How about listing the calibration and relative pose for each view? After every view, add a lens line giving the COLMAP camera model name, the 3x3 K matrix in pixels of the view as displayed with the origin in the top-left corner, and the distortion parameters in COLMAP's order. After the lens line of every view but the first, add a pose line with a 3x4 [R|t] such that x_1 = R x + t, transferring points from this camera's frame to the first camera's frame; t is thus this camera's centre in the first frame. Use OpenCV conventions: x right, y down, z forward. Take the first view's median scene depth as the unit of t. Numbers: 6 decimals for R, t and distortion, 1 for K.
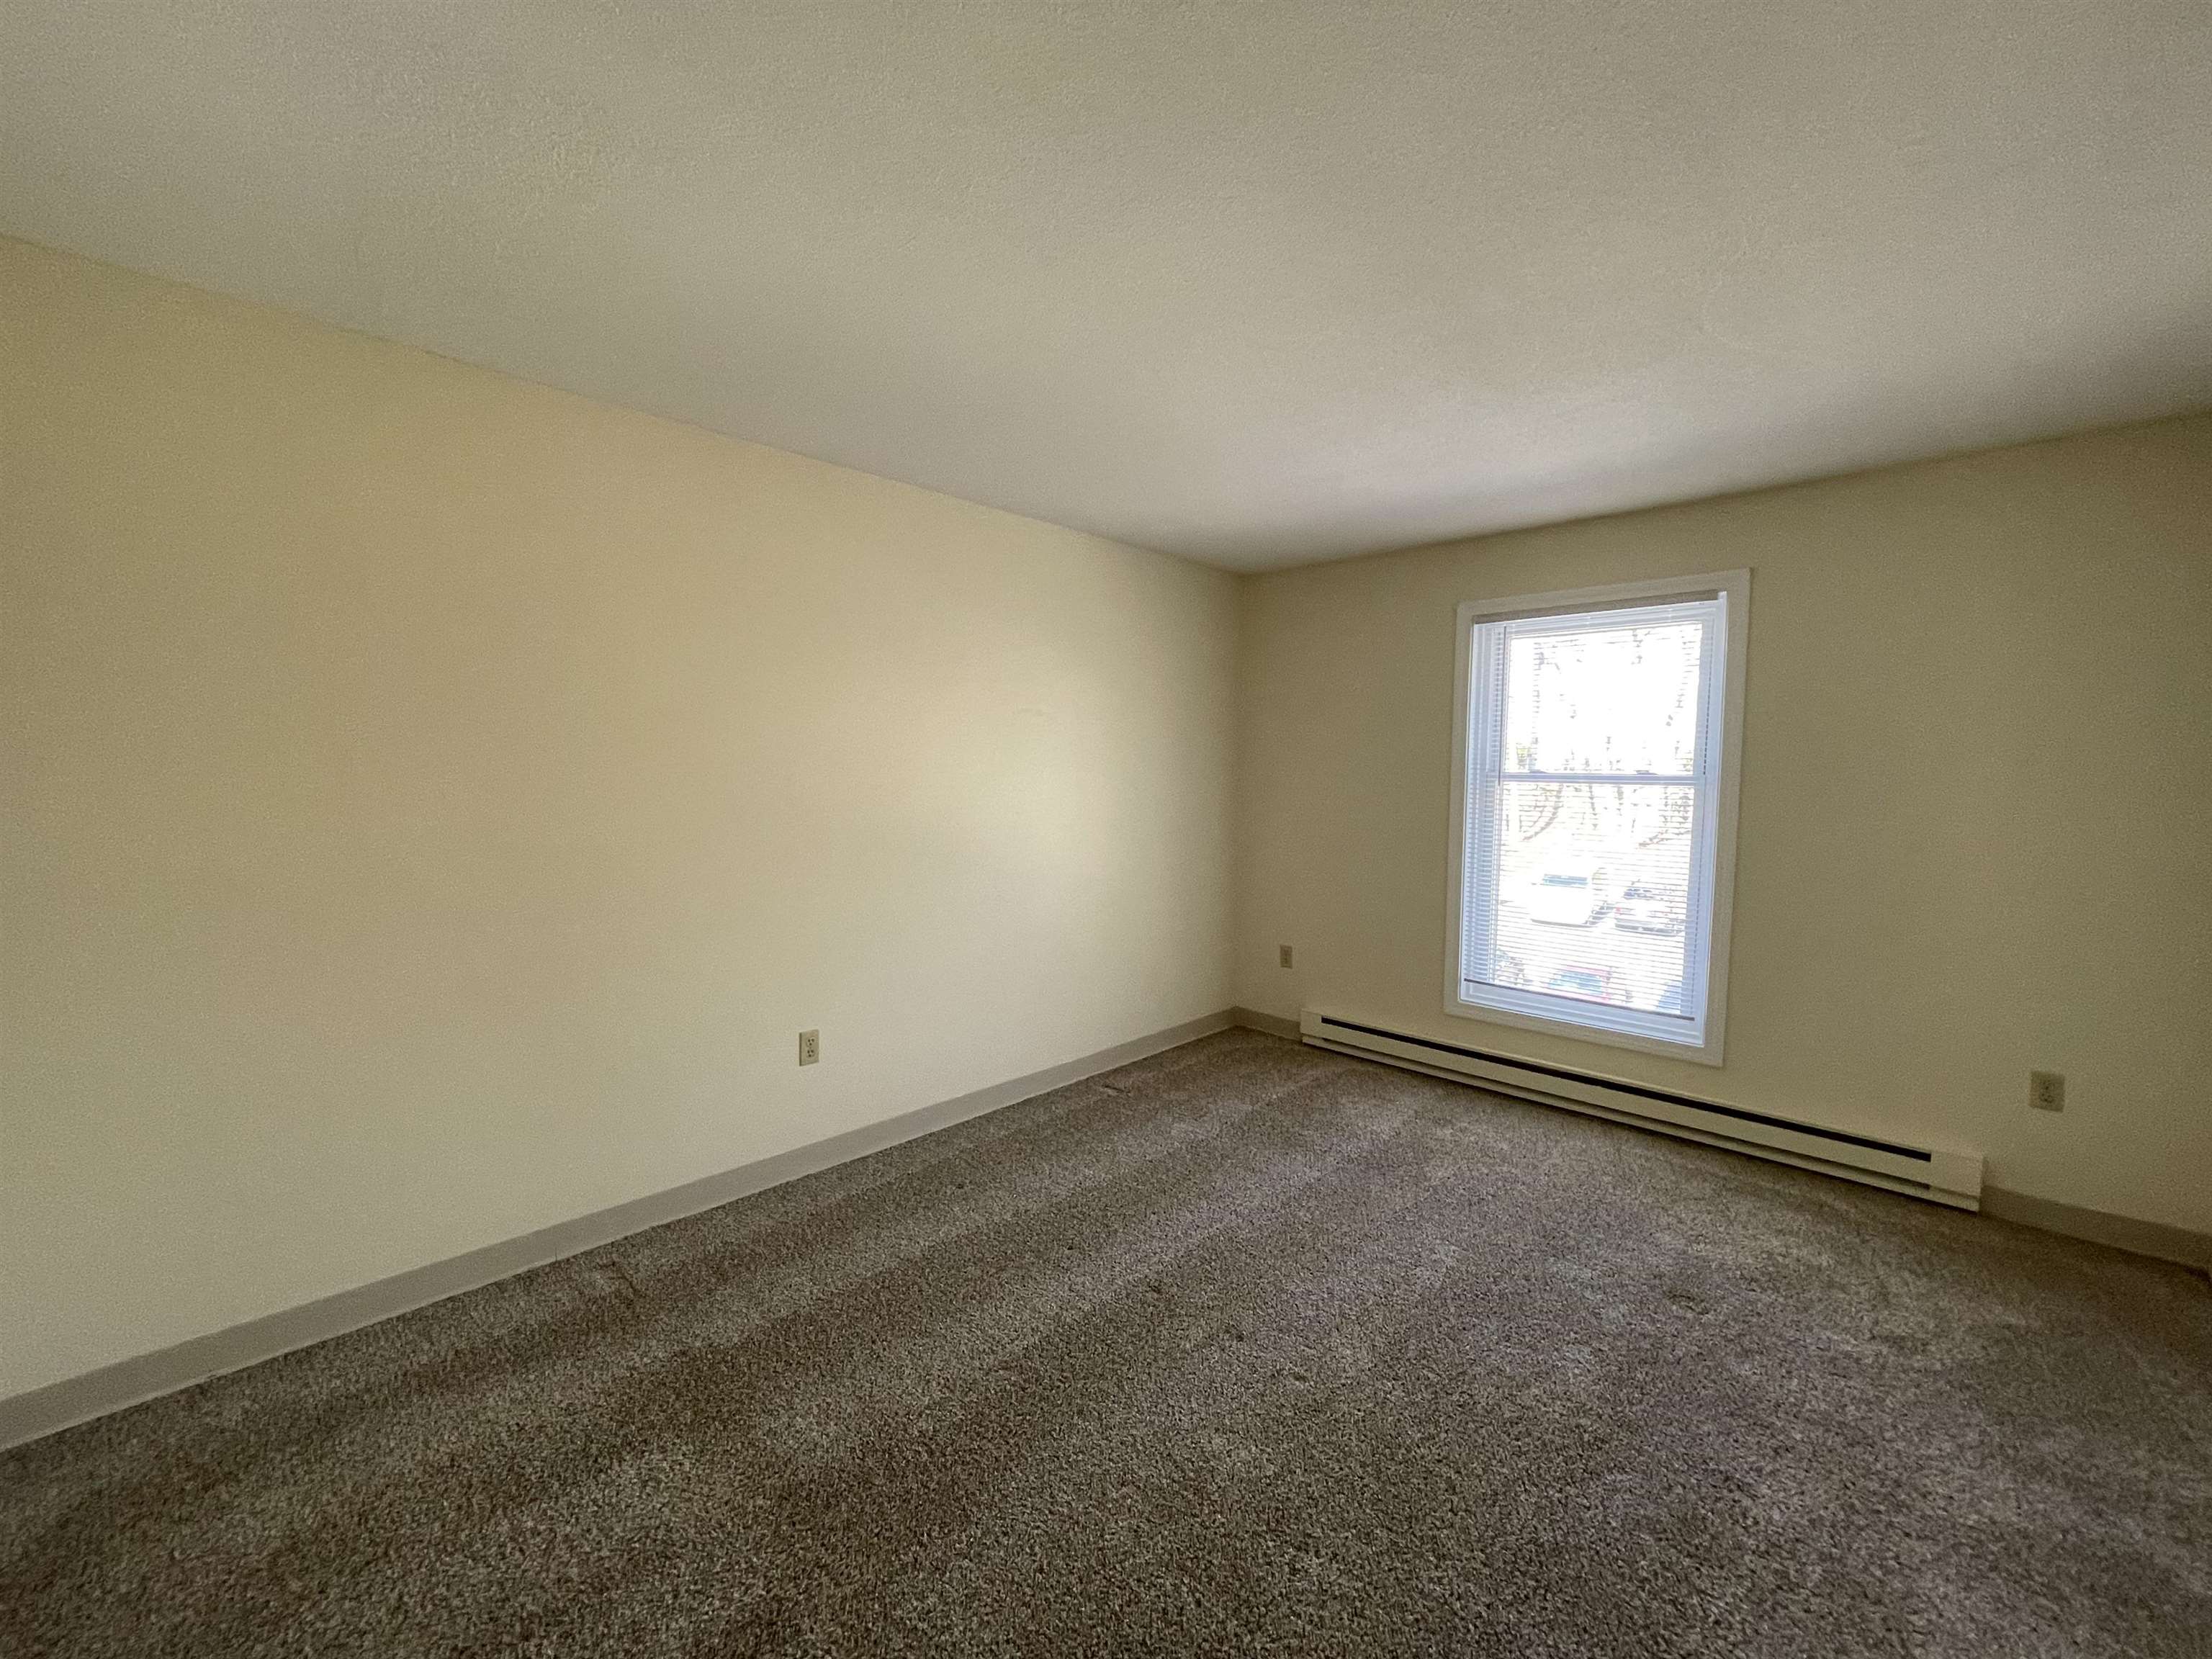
lens RADIAL K [[896.4, 0, 1100.9], [0, 896.4, 831.3], [0, 0, 1]] dist [-0.000847, -0.000506]
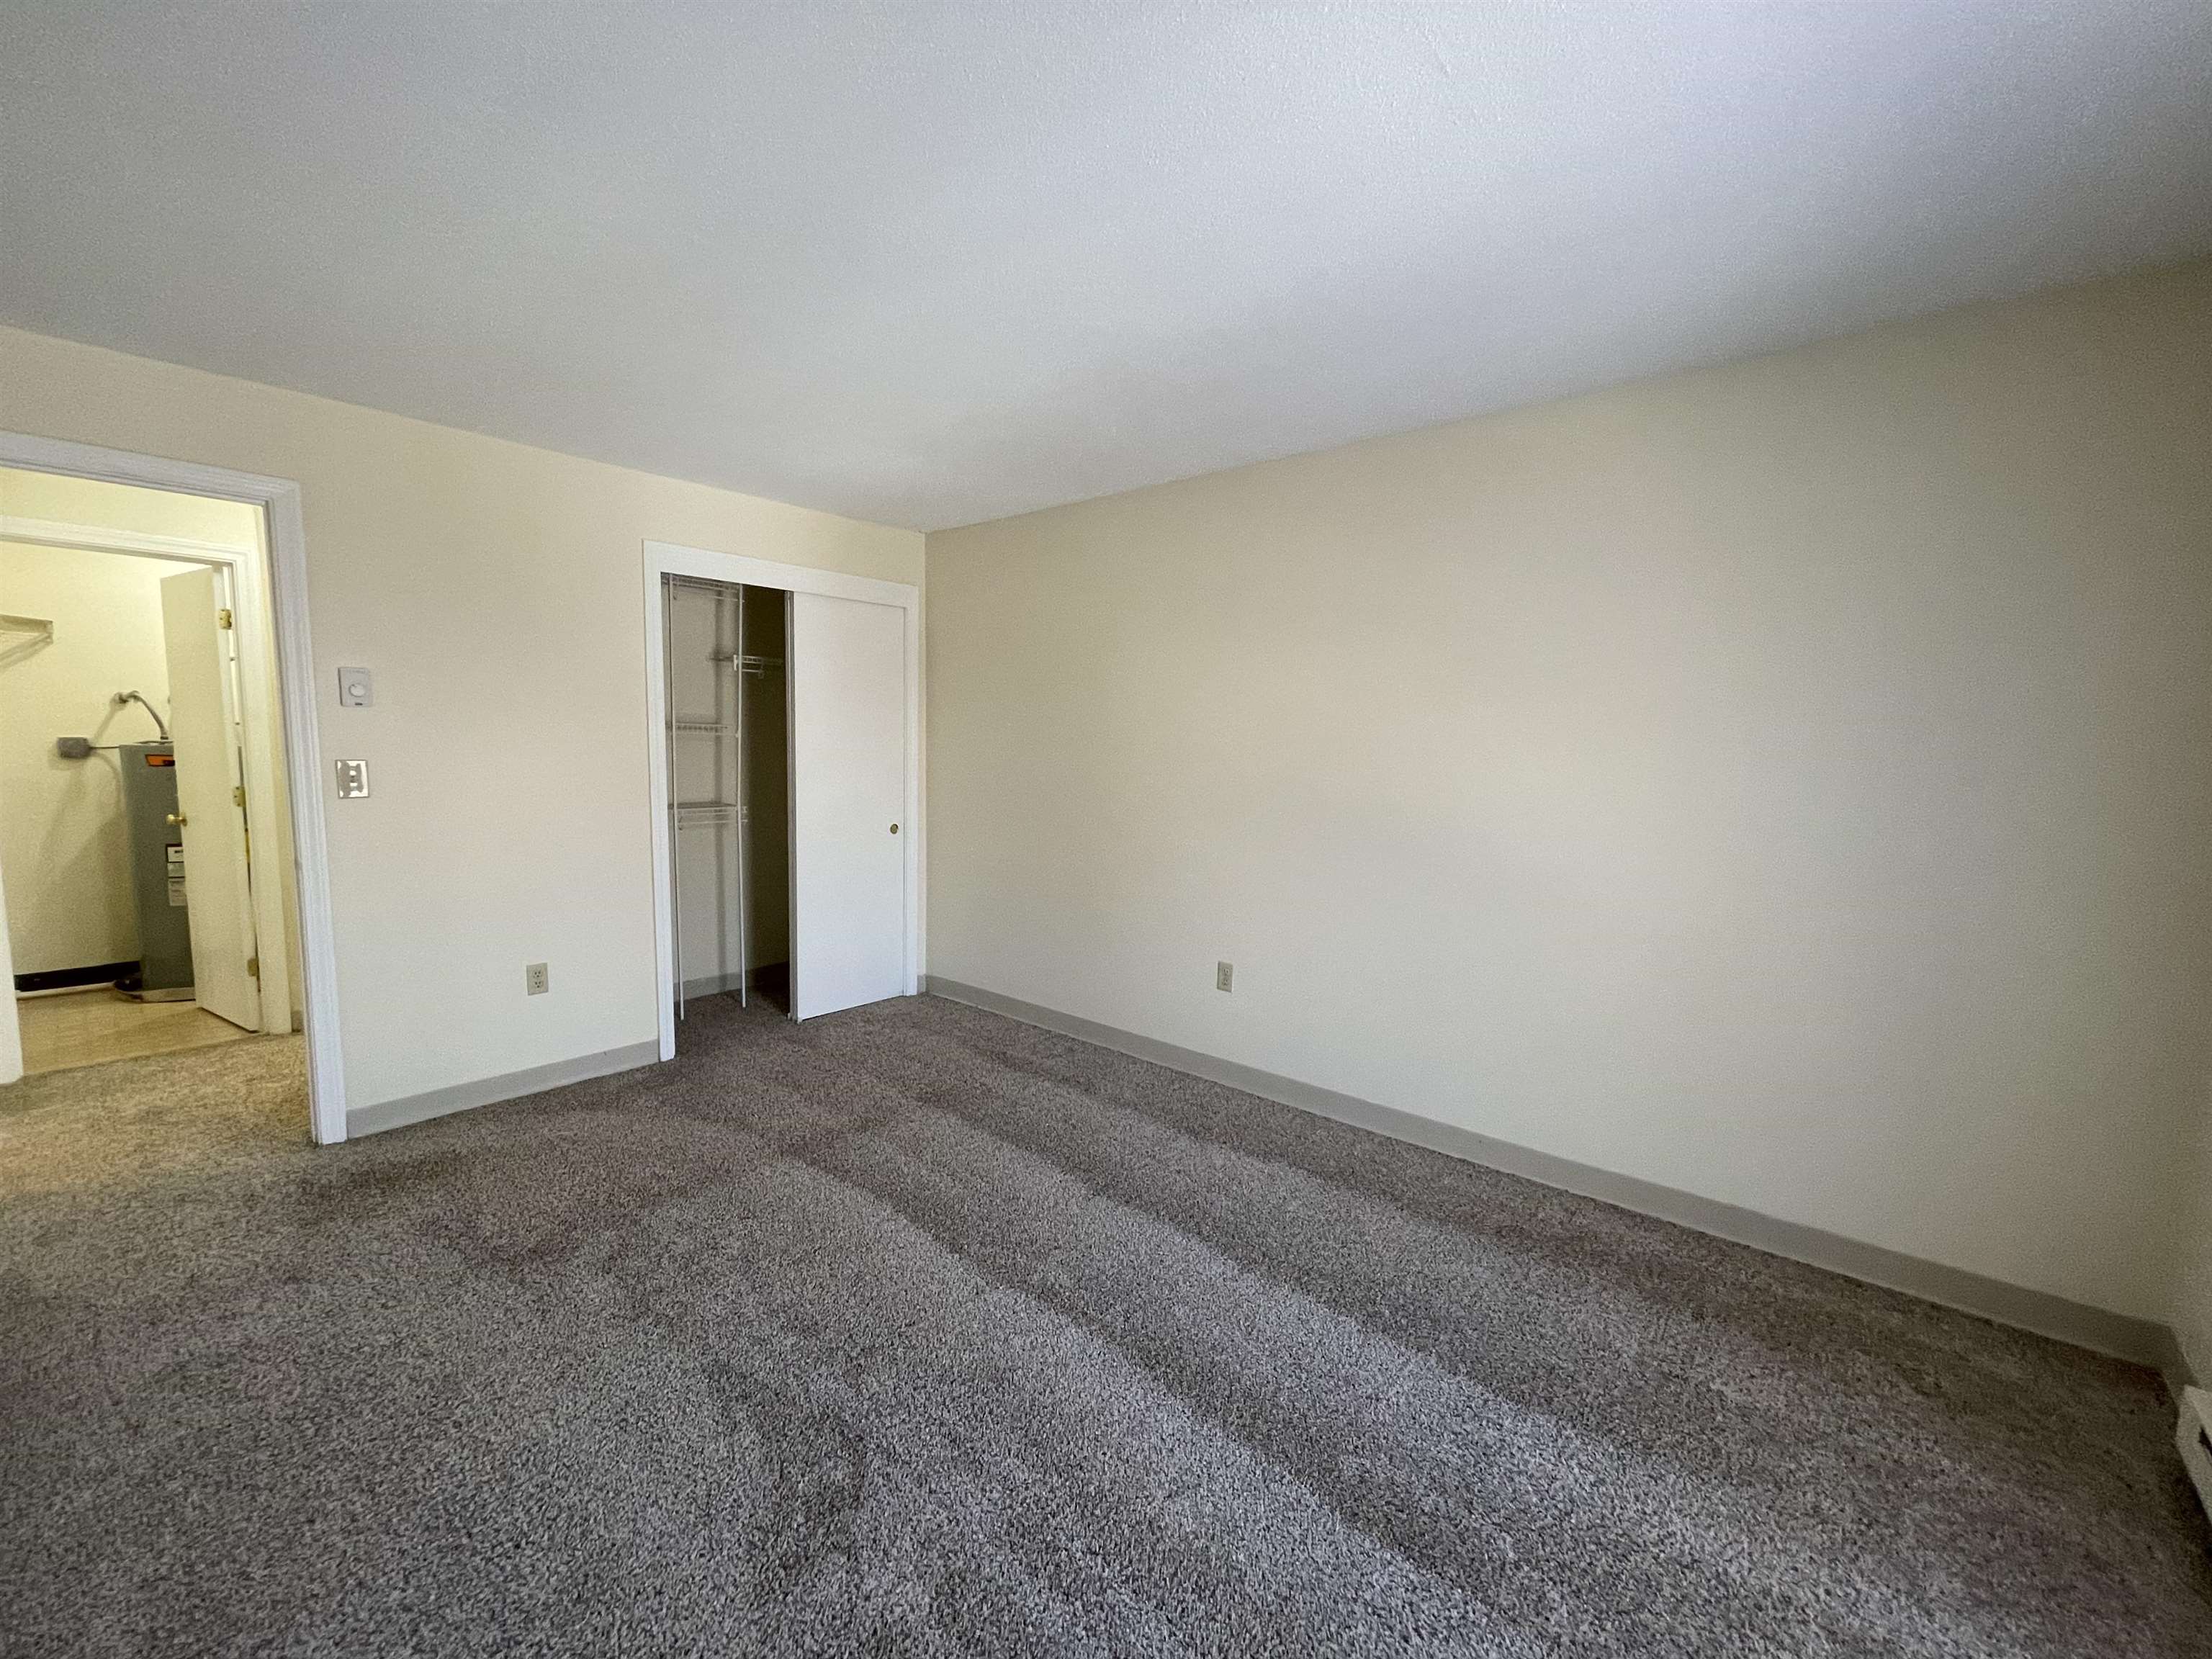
lens RADIAL K [[896.4, 0, 1100.9], [0, 896.4, 831.3], [0, 0, 1]] dist [-0.000847, -0.000506]
pose [[0.054638, 0.095561, -0.993923, 0.703548], [-0.086569, 0.992115, 0.090628, -0.039055], [0.994746, 0.081091, 0.062480, 0.632766]]
